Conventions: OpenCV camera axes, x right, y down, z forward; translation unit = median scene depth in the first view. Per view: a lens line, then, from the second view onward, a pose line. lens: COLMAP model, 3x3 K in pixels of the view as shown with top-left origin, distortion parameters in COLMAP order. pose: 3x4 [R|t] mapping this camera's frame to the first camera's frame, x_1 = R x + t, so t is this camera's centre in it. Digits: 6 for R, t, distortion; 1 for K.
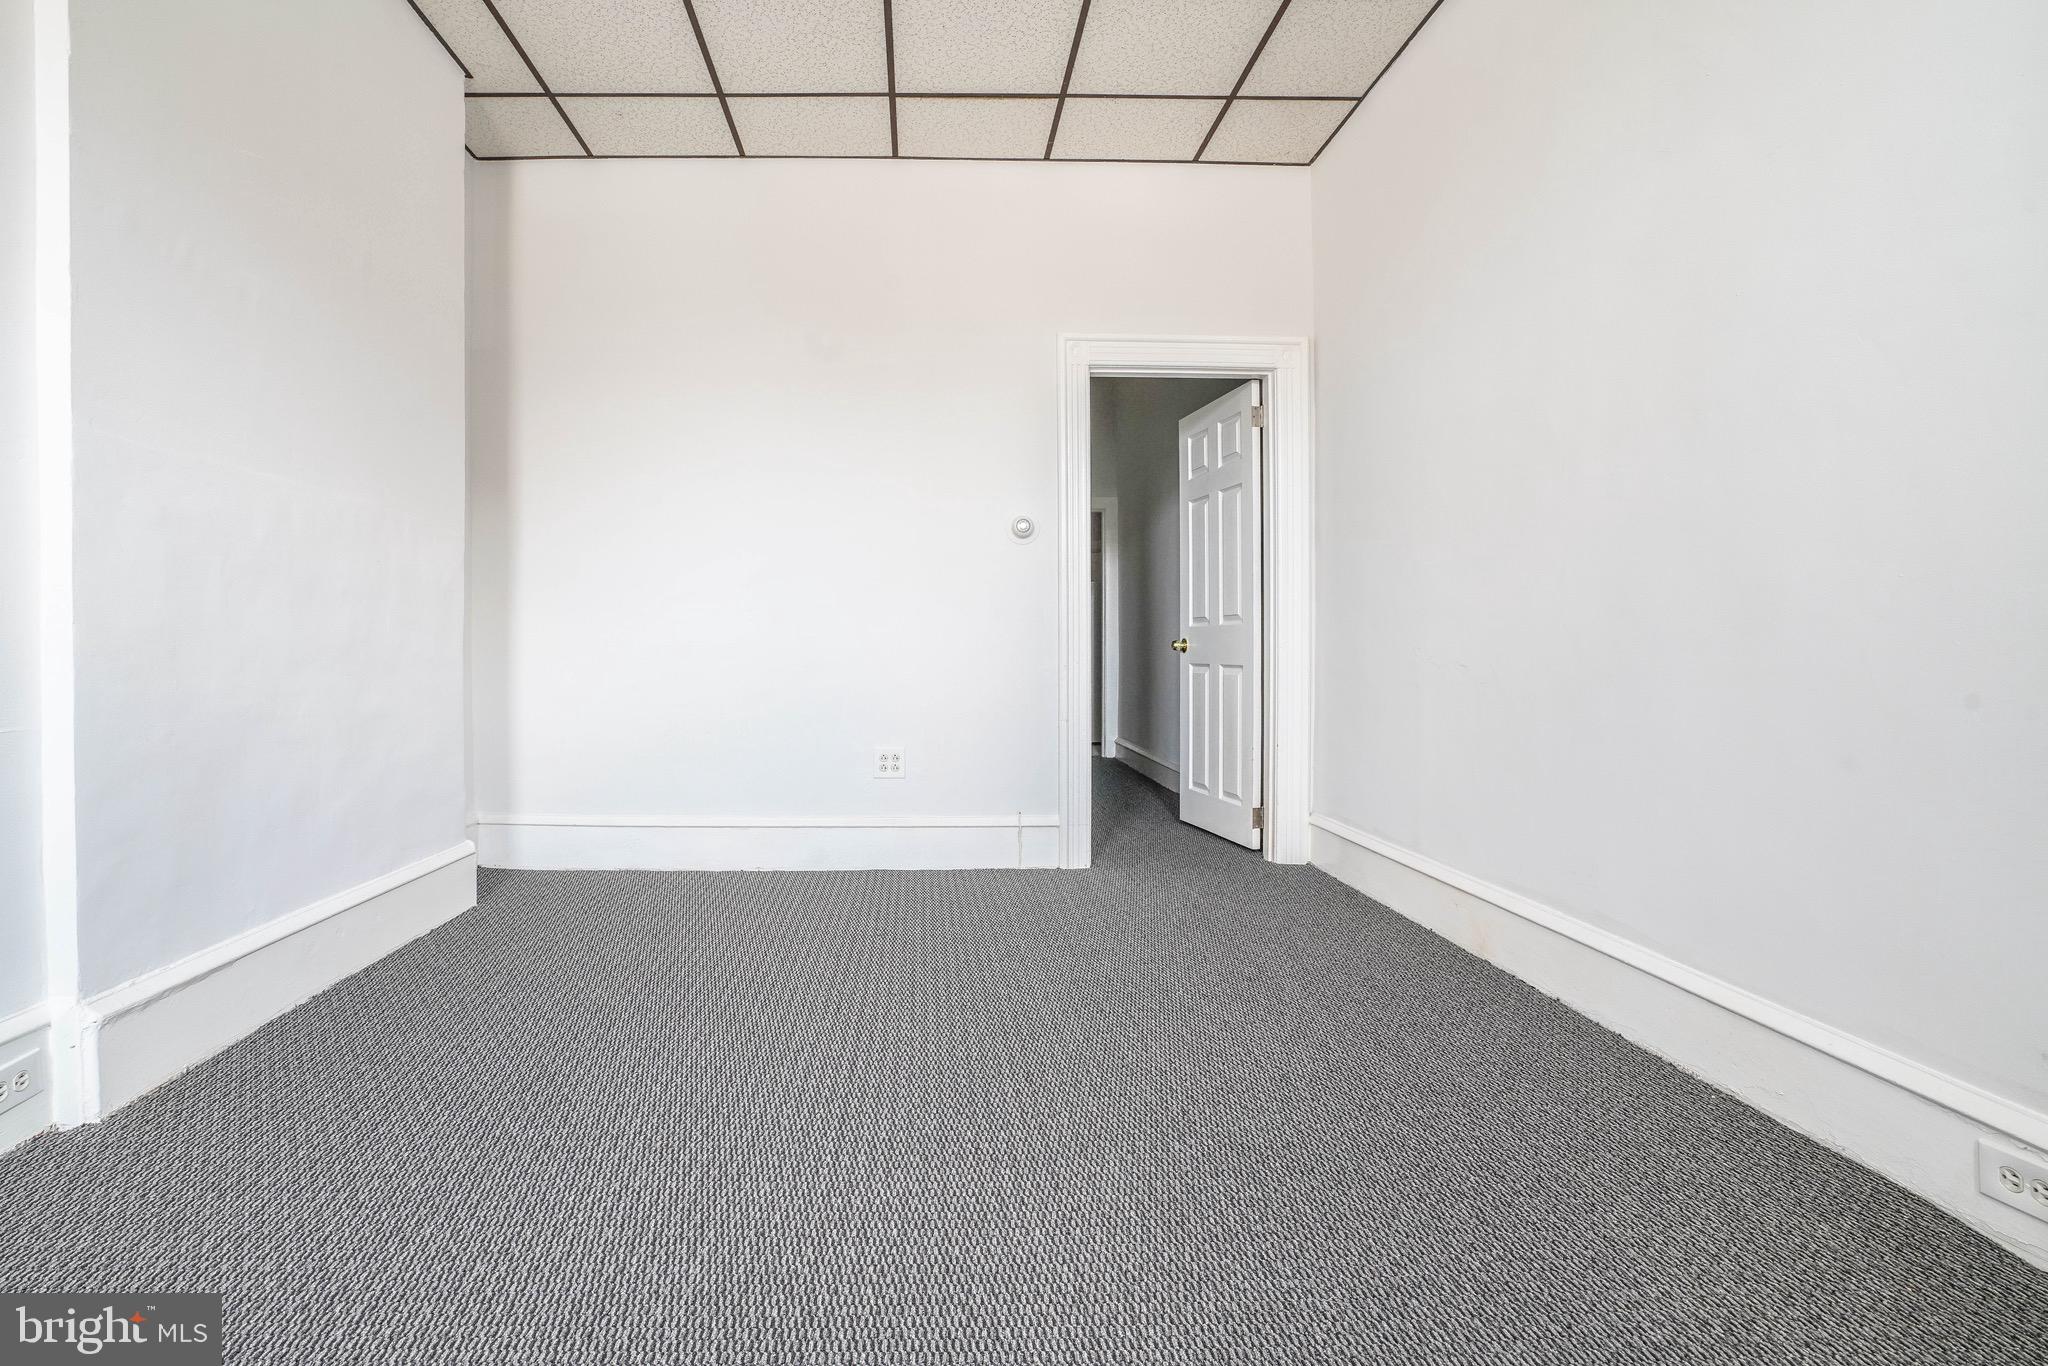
lens RADIAL K [[970.8, 0, 1016.3], [0, 970.8, 671.0], [0, 0, 1]] dist [-0.057592, 0.020066]
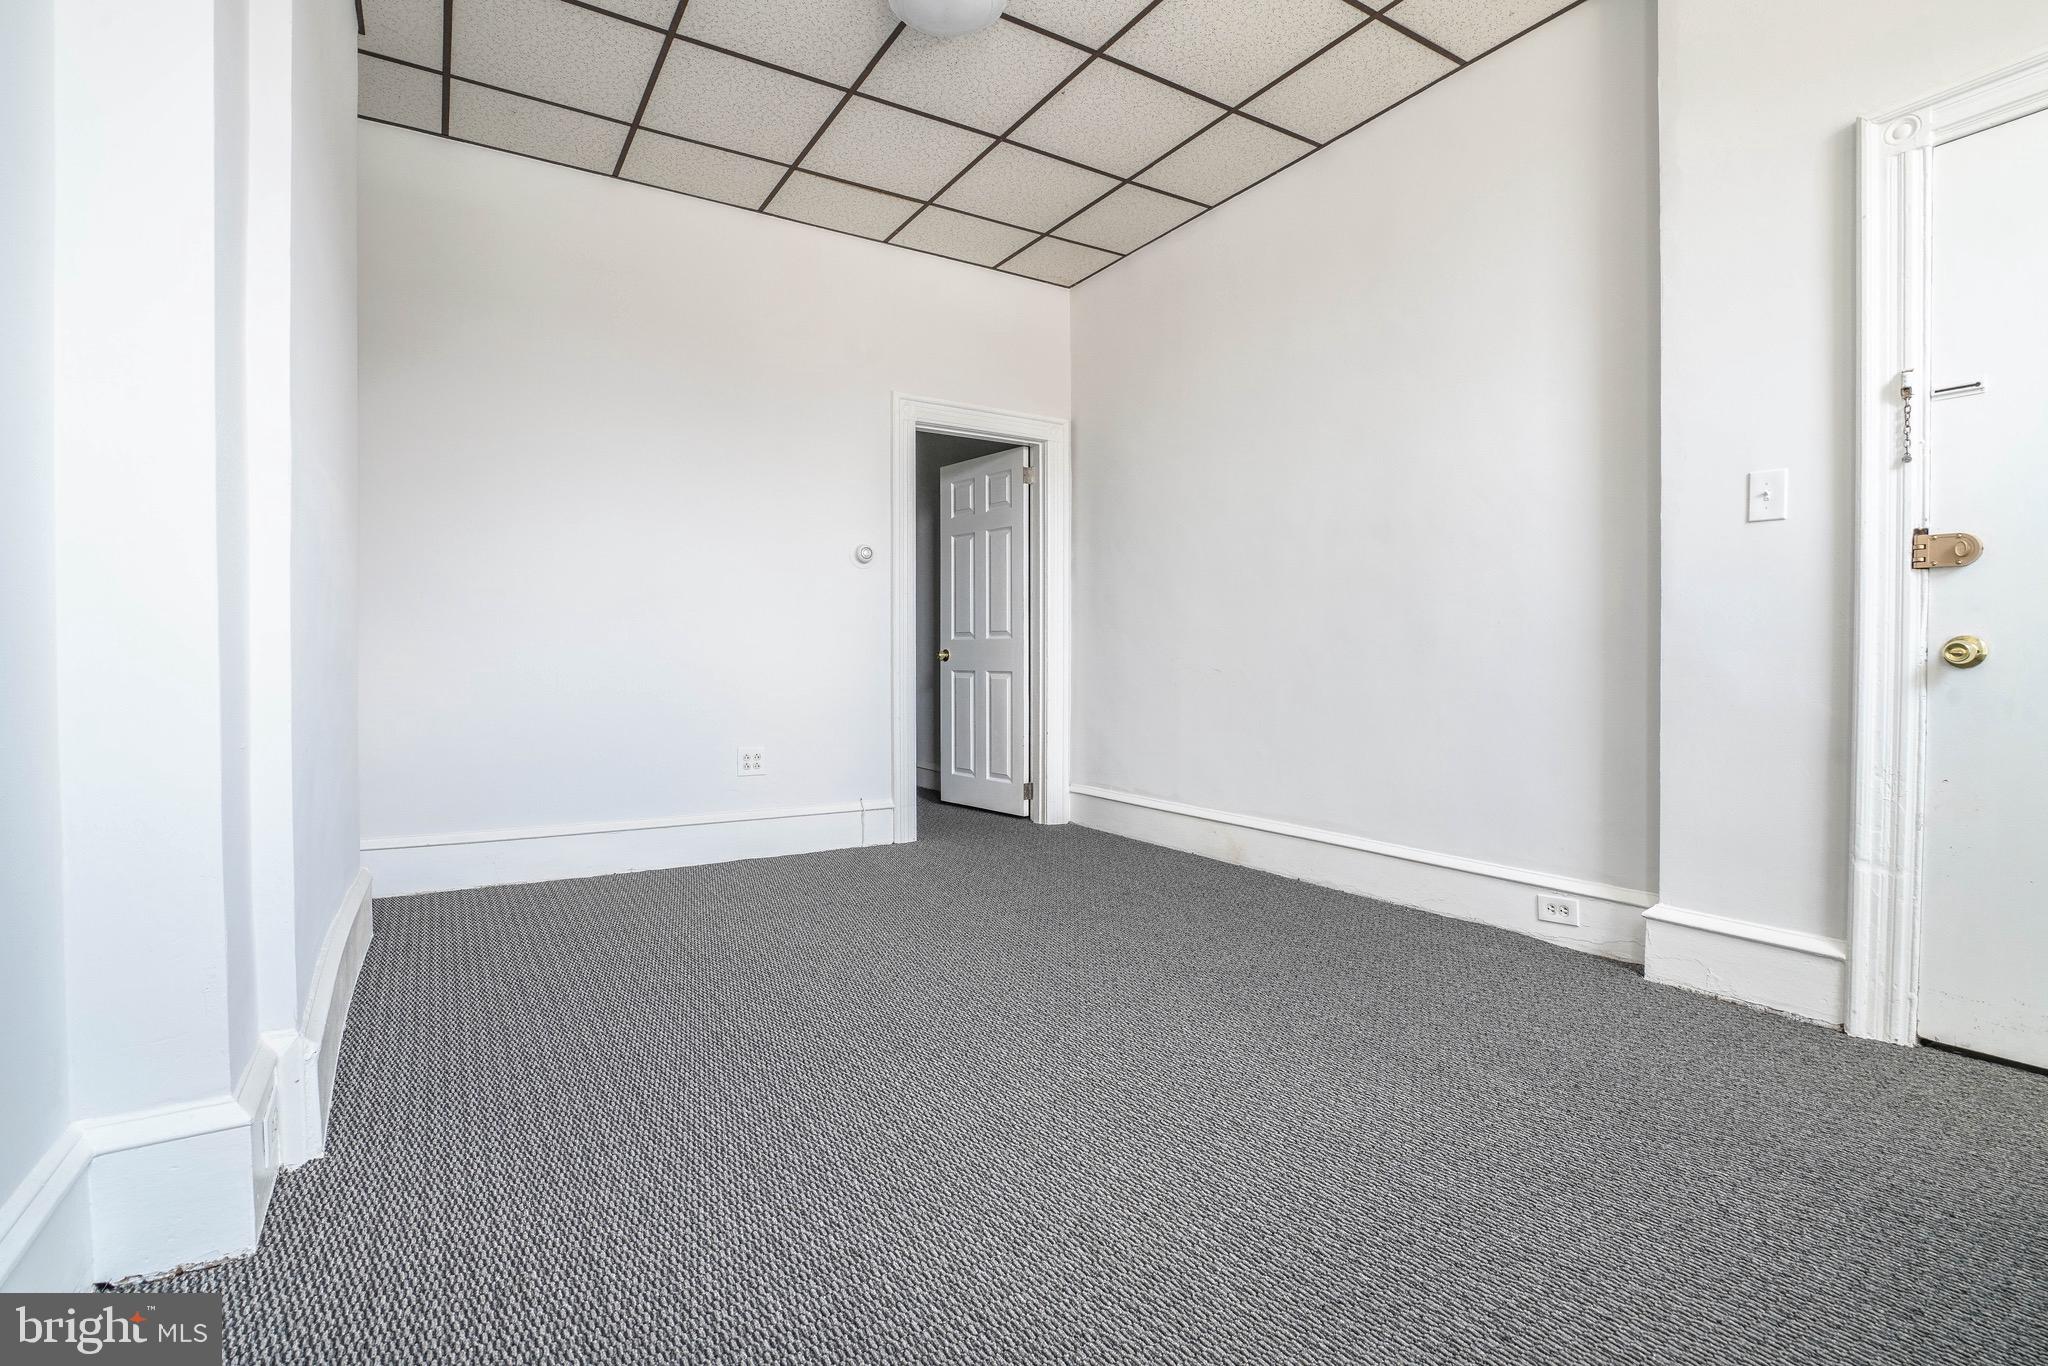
lens RADIAL K [[970.8, 0, 1027.4], [0, 970.8, 683.5], [0, 0, 1]] dist [-0.057592, 0.020066]
pose [[0.855270, -0.011503, 0.518055, -0.421401], [0.008416, 0.999930, 0.008309, -0.000235], [-0.518114, -0.002746, 0.855307, -0.095619]]
